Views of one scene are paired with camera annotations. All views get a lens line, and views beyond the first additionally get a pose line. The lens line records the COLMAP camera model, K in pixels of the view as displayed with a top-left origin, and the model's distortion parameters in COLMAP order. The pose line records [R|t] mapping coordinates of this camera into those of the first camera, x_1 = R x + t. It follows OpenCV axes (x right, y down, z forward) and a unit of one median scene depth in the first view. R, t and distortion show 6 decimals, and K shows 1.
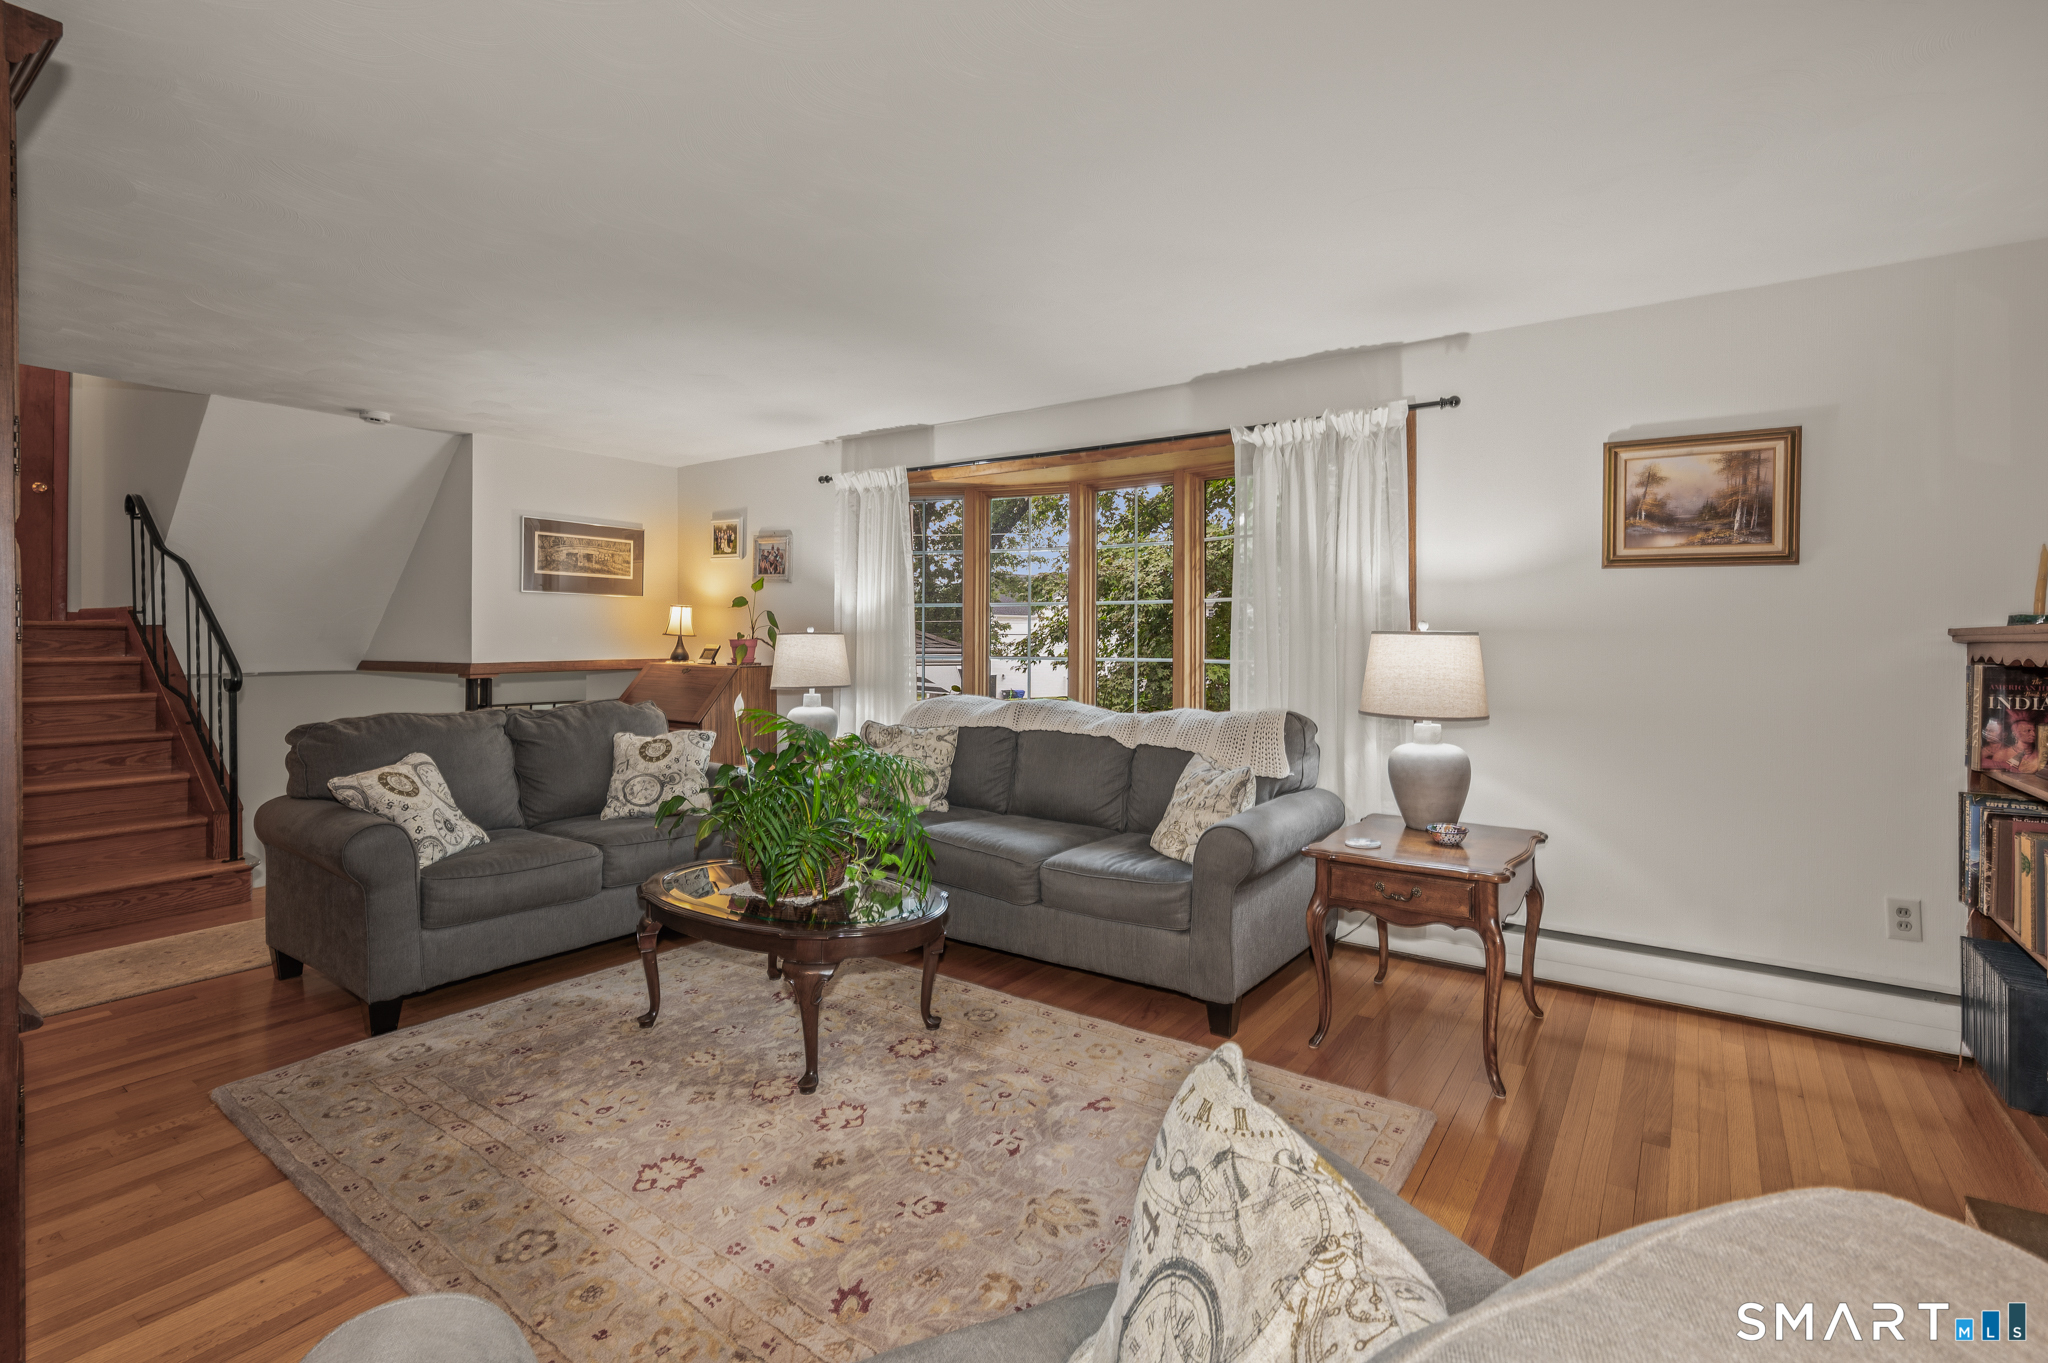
lens RADIAL K [[926.5, 0, 1055.4], [0, 926.5, 623.8], [0, 0, 1]] dist [-0.001597, -0.000258]
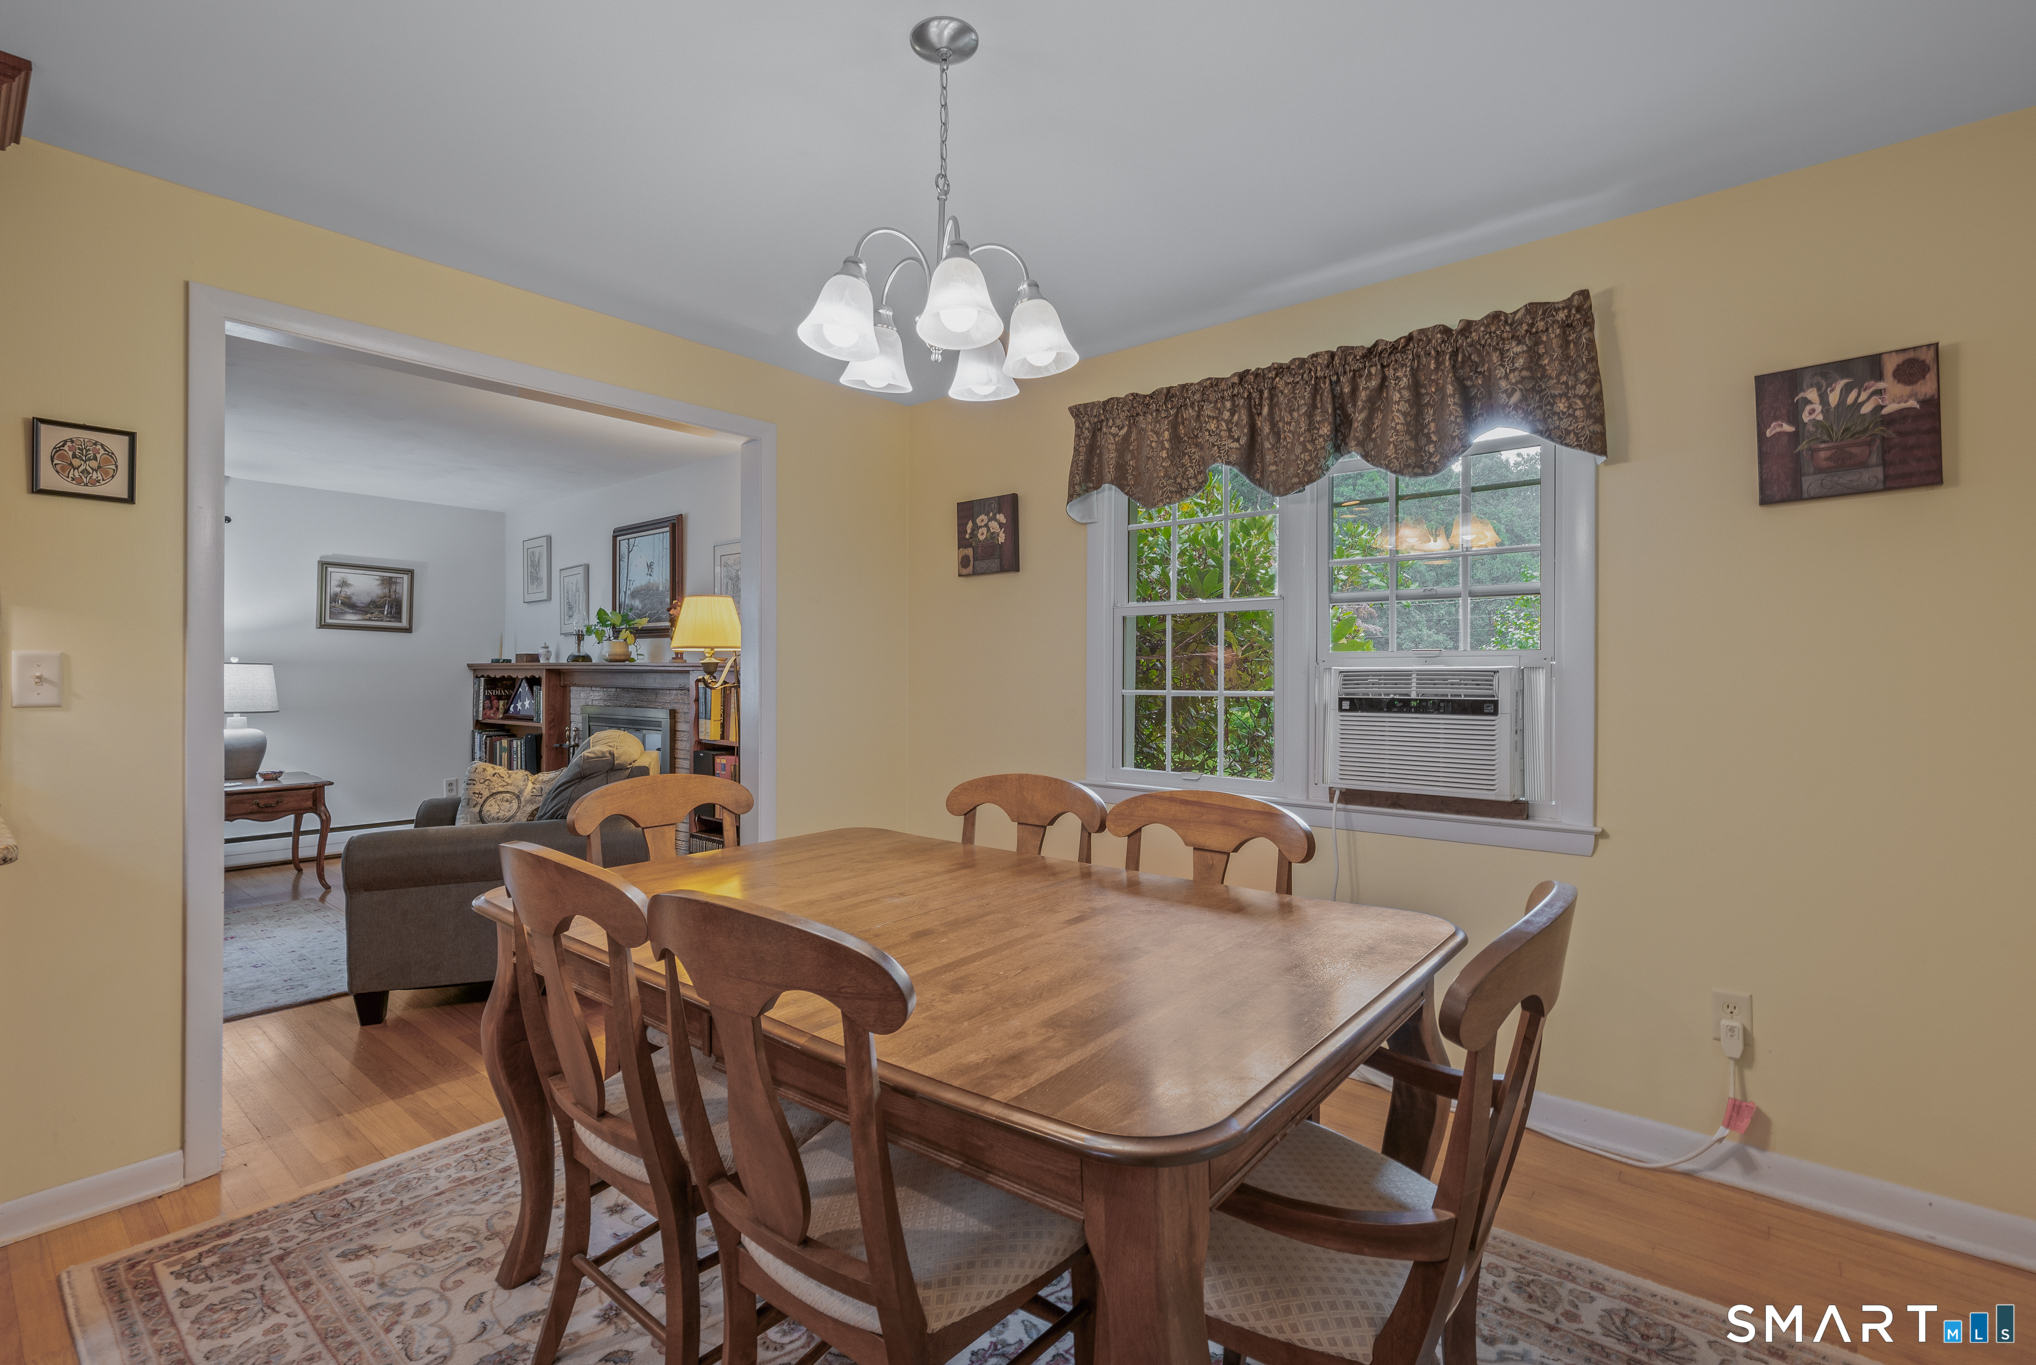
lens RADIAL K [[921.1, 0, 1027.1], [0, 921.1, 676.8], [0, 0, 1]] dist [-0.001597, -0.000258]
pose [[0.074622, -0.002689, 0.997208, -1.162397], [-0.010987, 0.999933, 0.003519, 0.012247], [-0.997151, -0.011219, 0.074587, -0.554351]]
